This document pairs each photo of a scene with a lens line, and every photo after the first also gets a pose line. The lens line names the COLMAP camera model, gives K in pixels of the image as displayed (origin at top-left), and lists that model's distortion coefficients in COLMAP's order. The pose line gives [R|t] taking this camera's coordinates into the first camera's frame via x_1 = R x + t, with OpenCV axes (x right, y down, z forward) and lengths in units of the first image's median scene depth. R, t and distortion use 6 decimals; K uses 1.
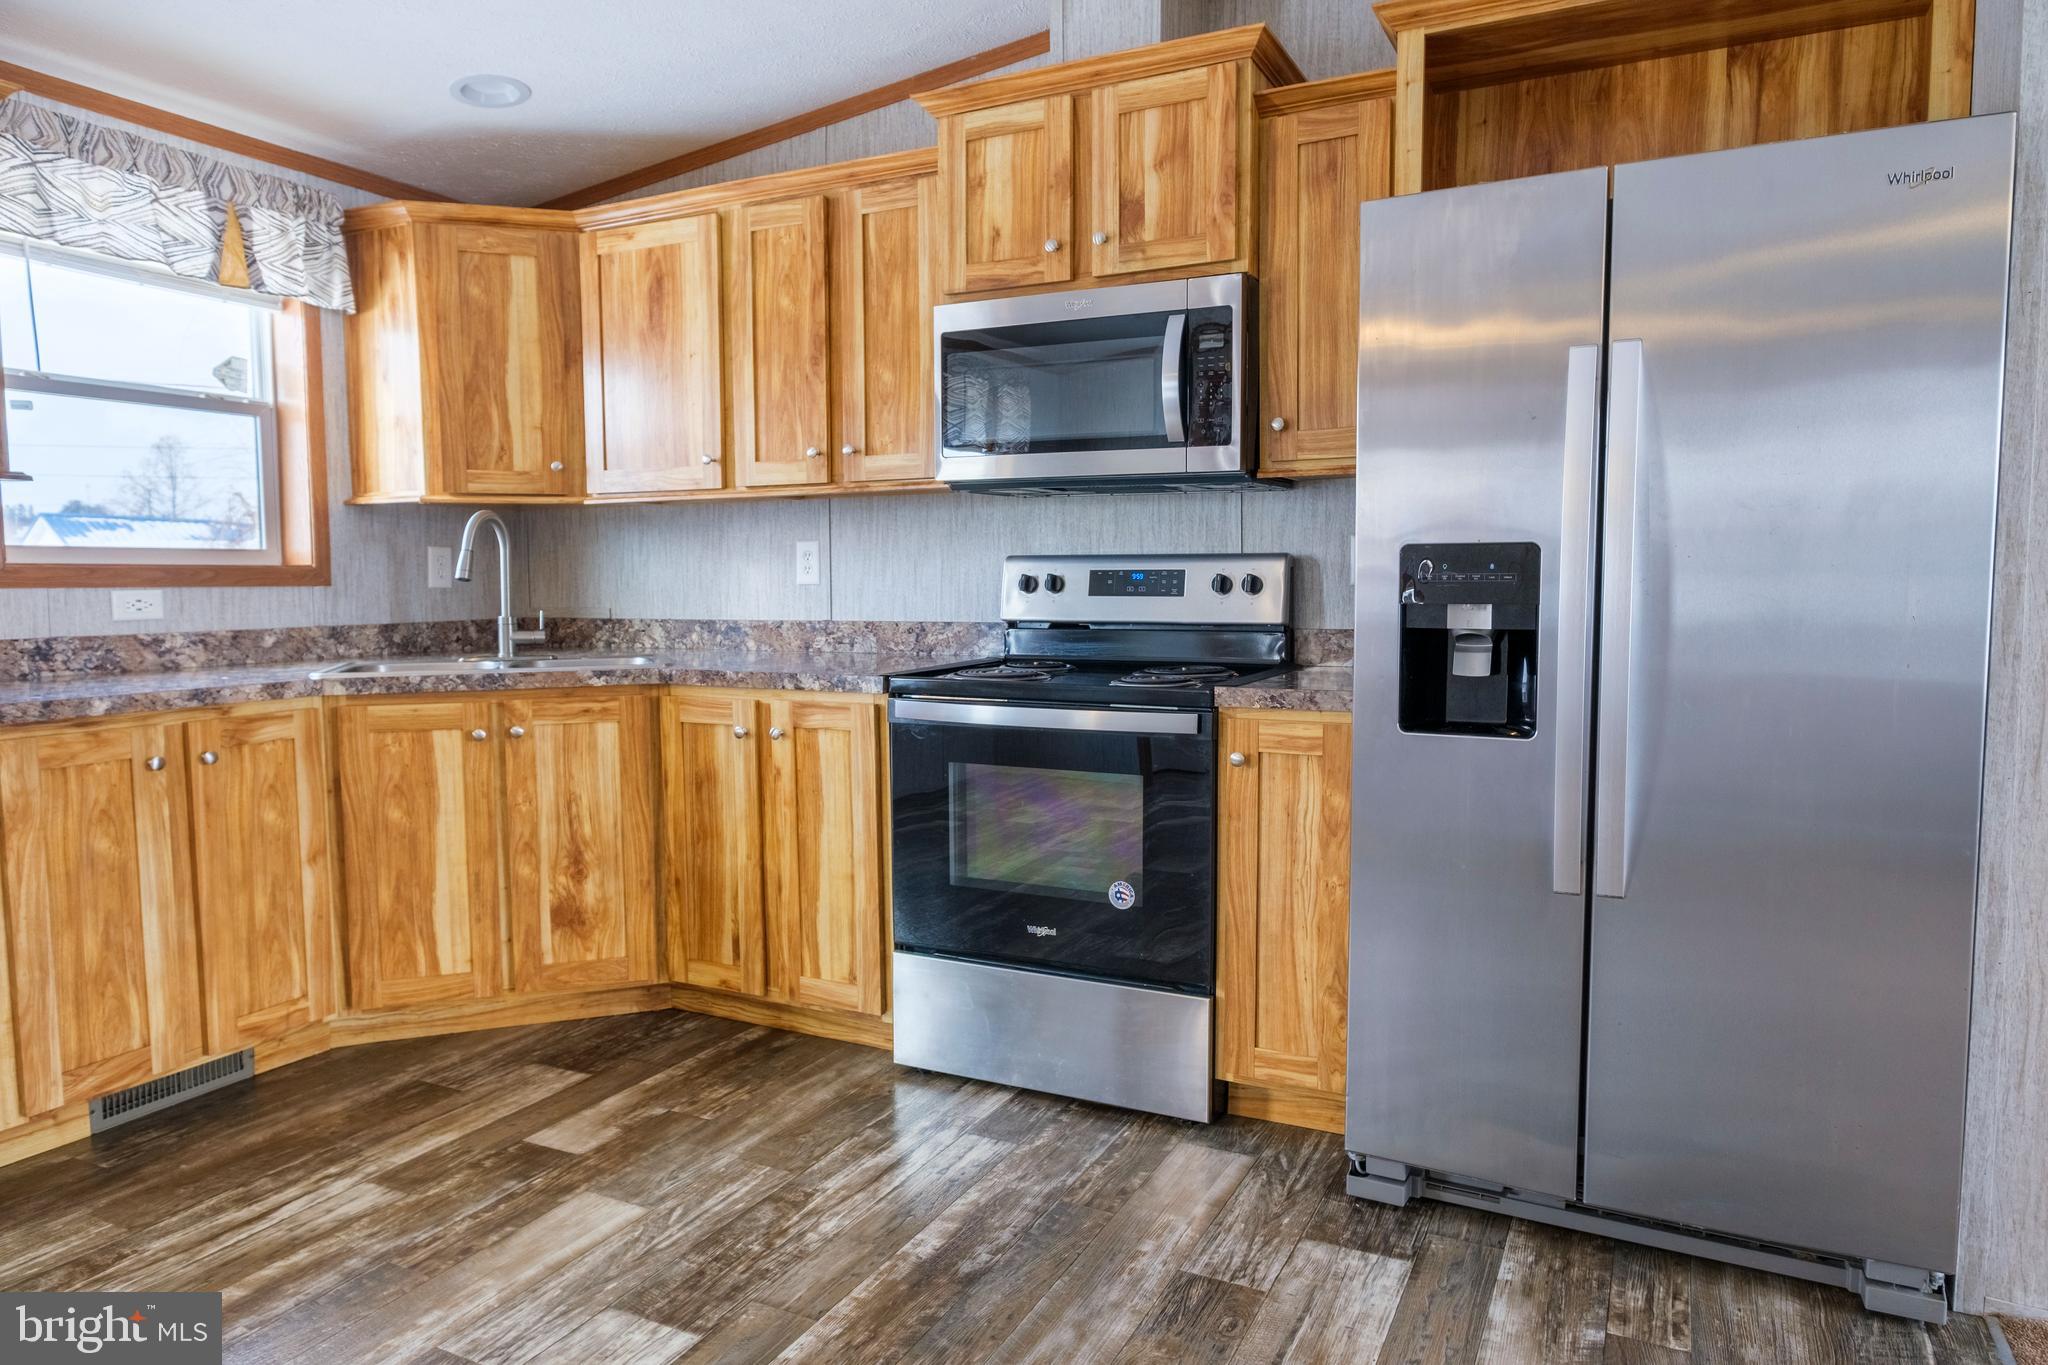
lens RADIAL K [[1321.1, 0, 968.8], [0, 1321.1, 673.8], [0, 0, 1]] dist [-0.011522, 0.016879]
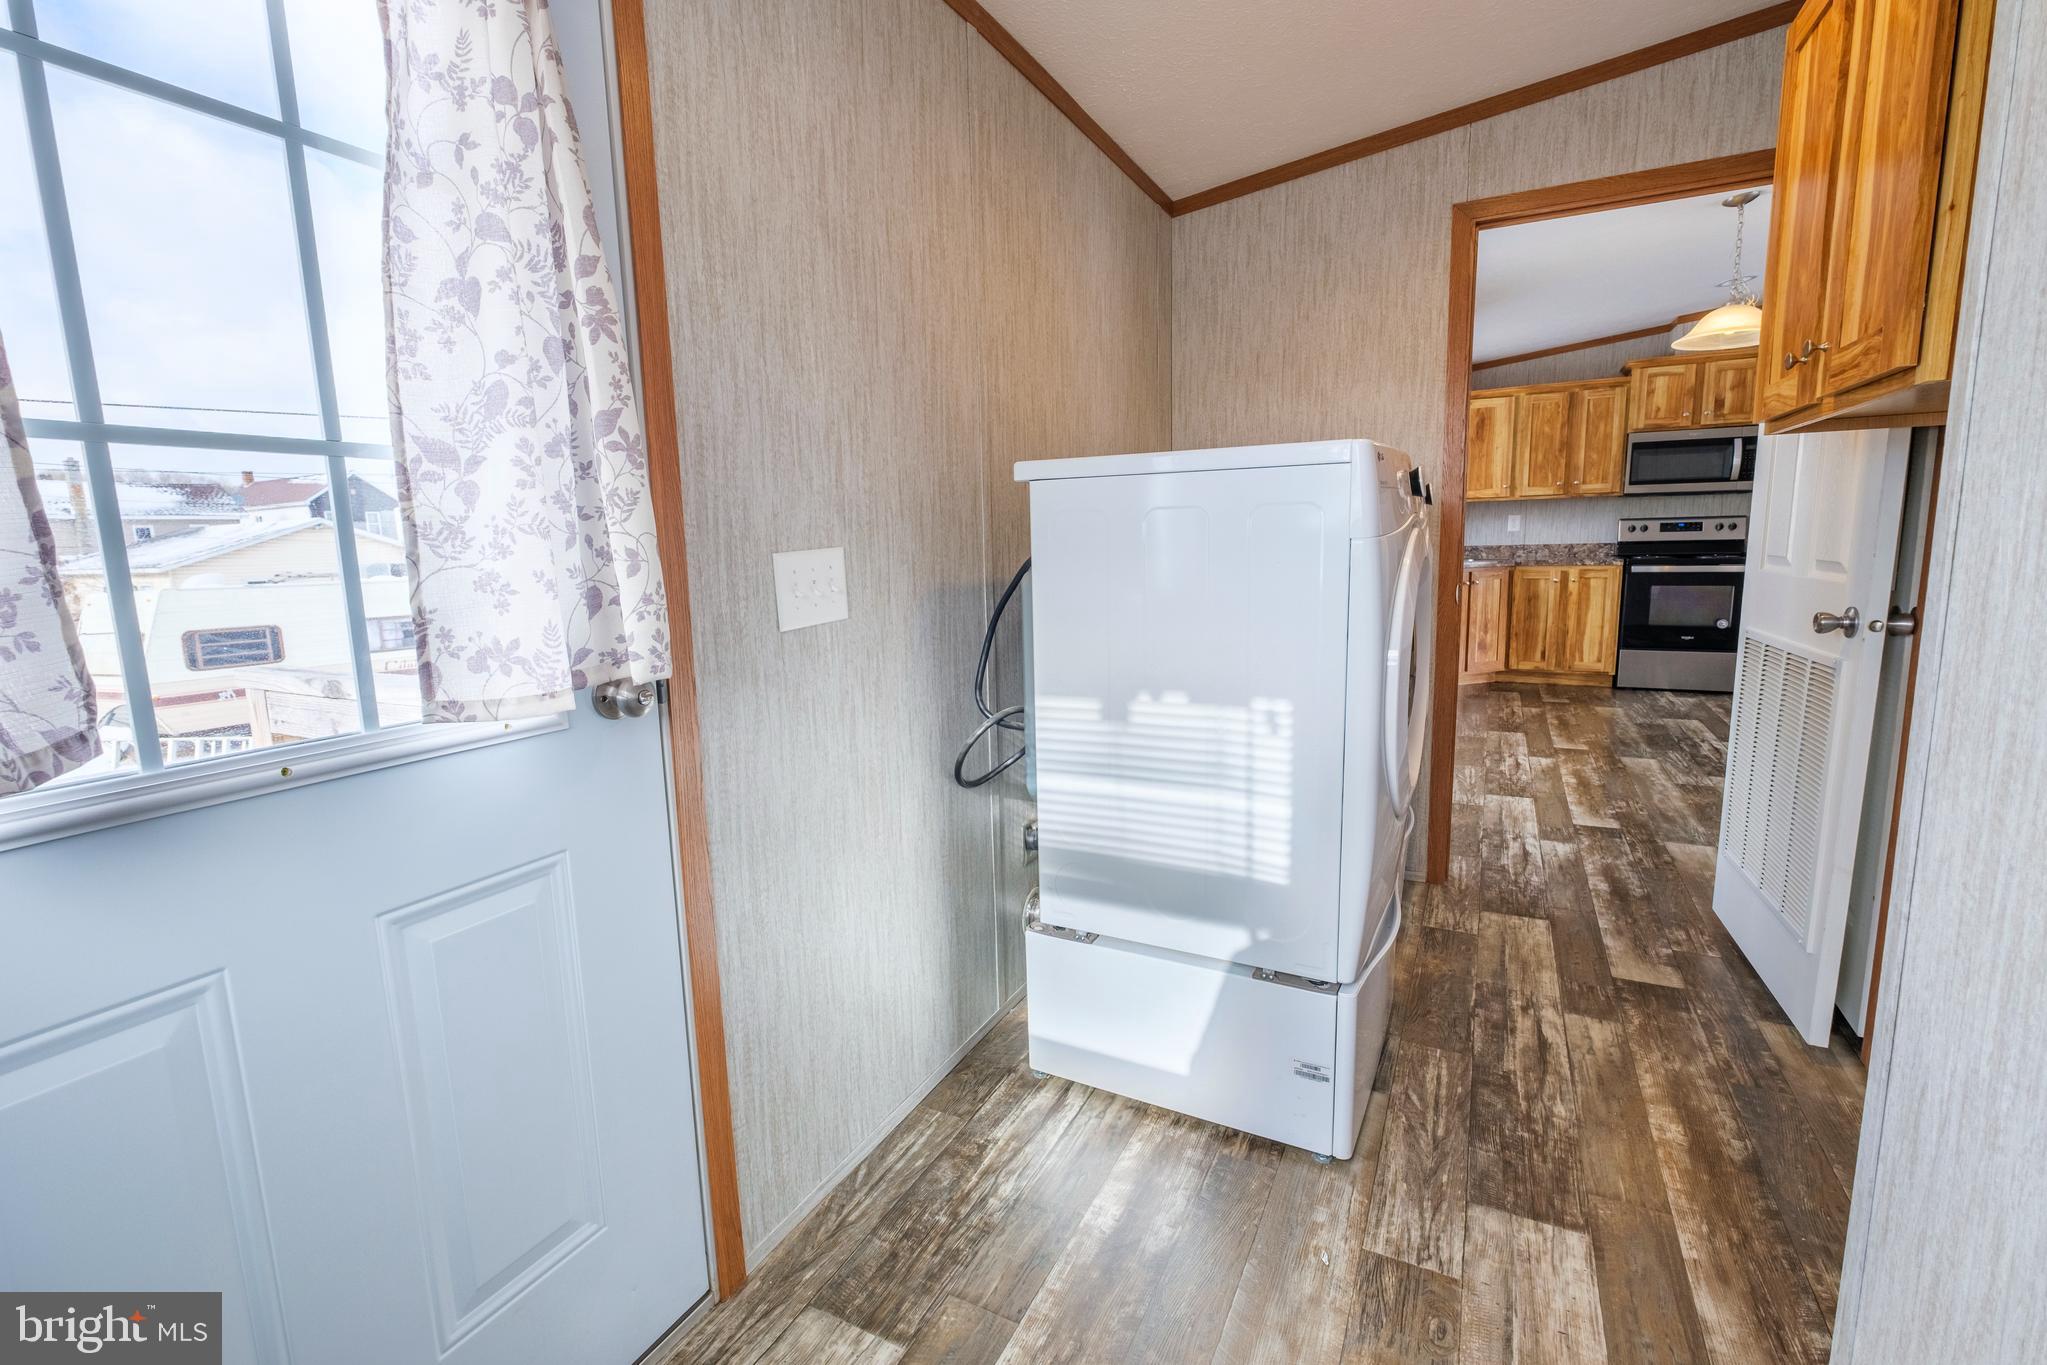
lens RADIAL K [[926.8, 0, 993.5], [0, 926.8, 708.9], [0, 0, 1]] dist [0.003990, 0.000140]
pose [[0.999756, -0.022070, -0.000079, -1.468590], [0.021967, 0.994730, 0.100151, 0.096846], [-0.002132, -0.100129, 0.994972, -1.136549]]
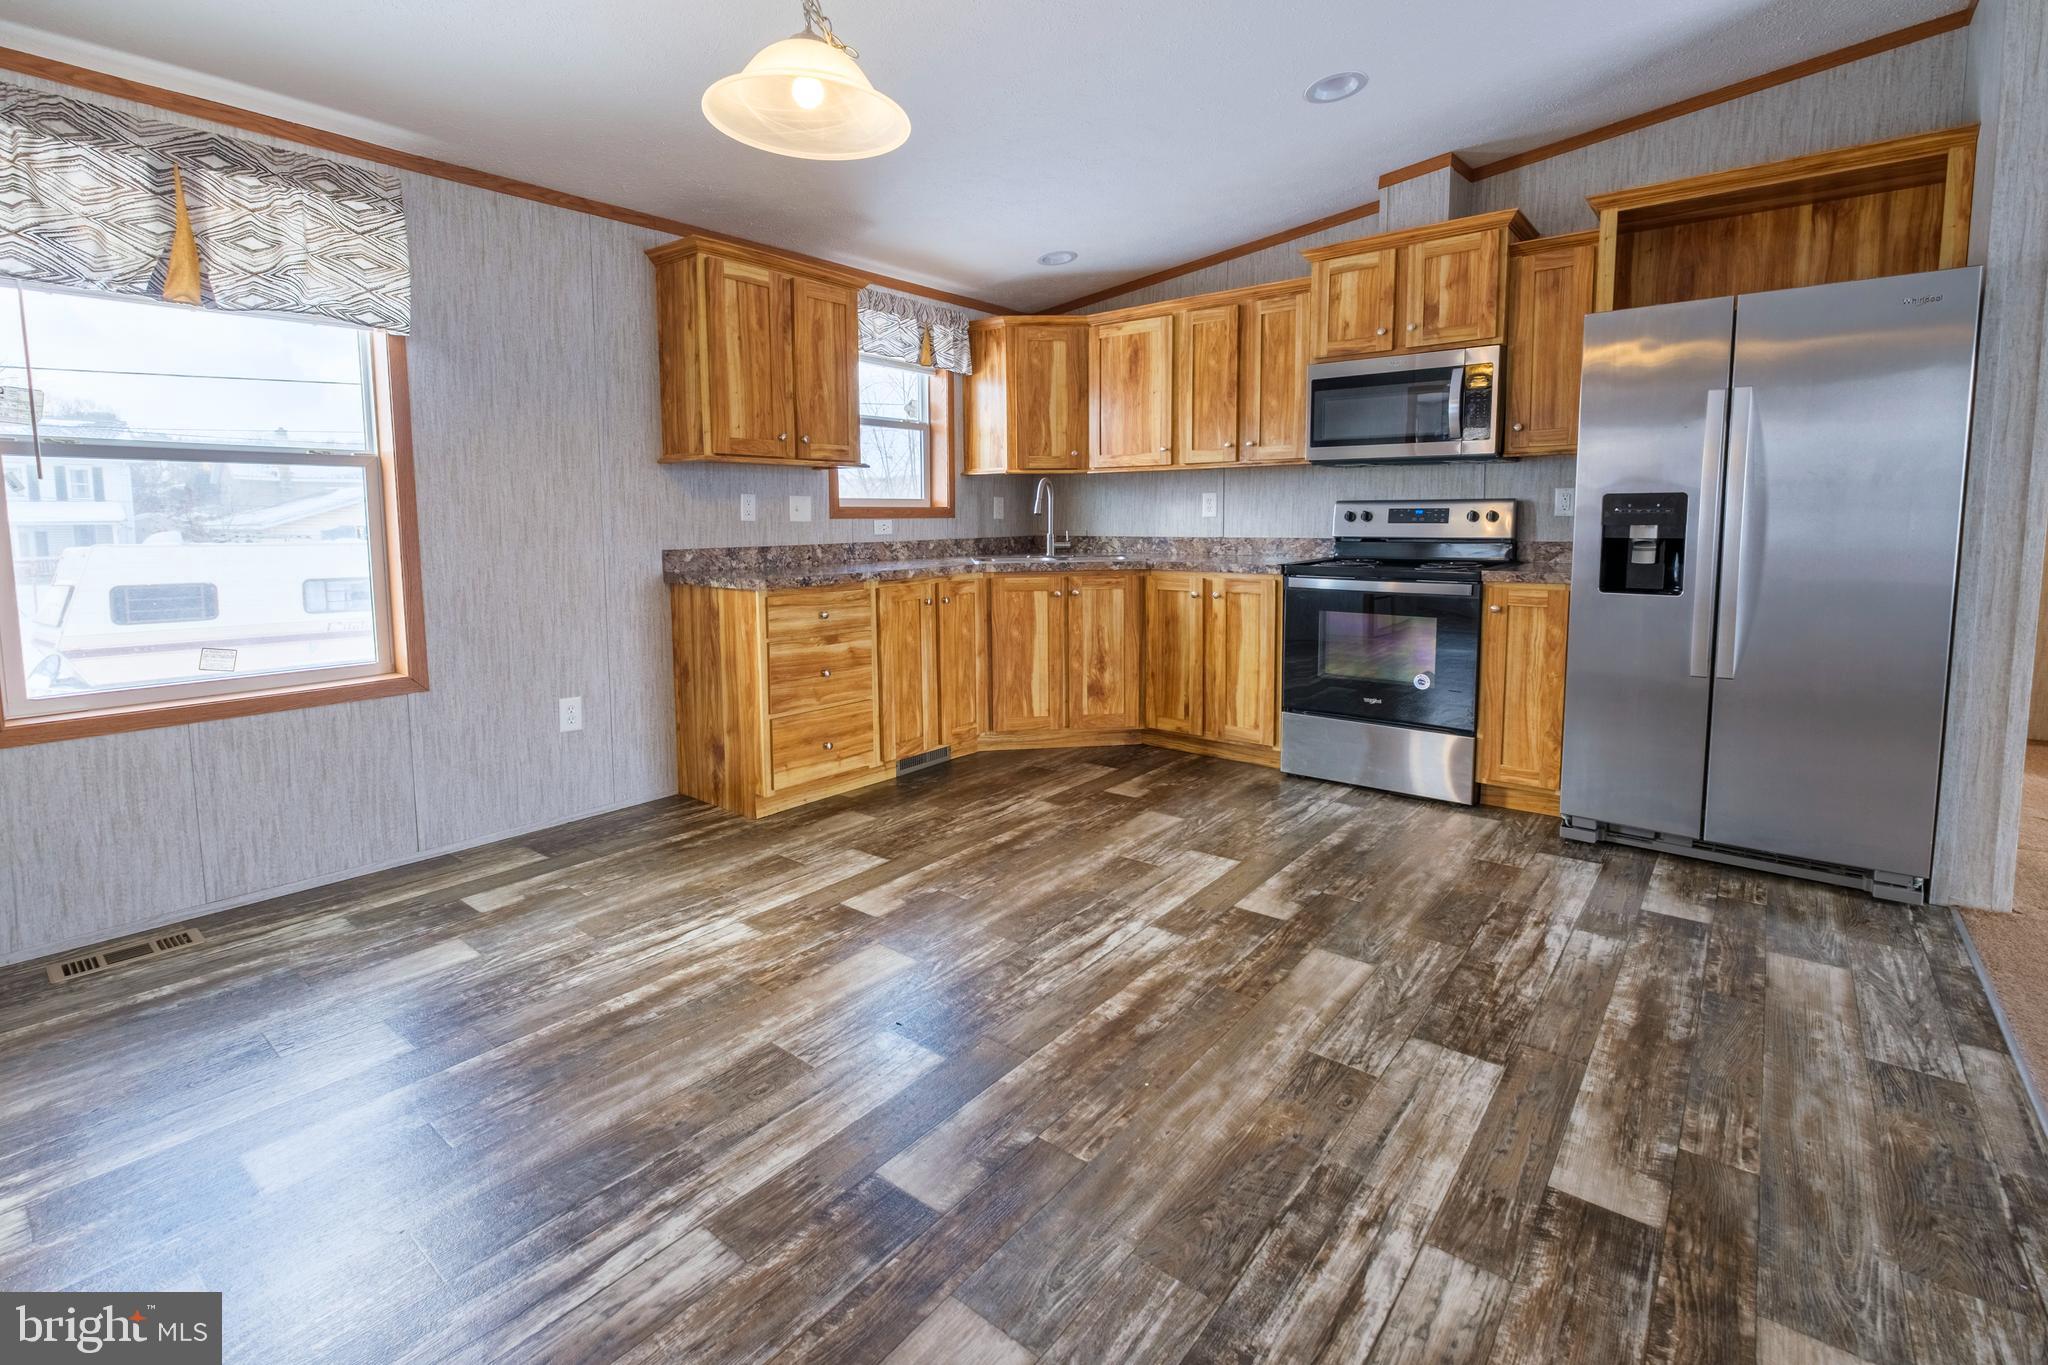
lens RADIAL K [[927.2, 0, 987.2], [0, 927.2, 597.9], [0, 0, 1]] dist [0.003990, 0.000140]
pose [[0.978928, 0.017307, -0.203470, -0.194613], [-0.014323, 0.999767, 0.016129, 0.031623], [0.203702, -0.012875, 0.978948, -0.361266]]
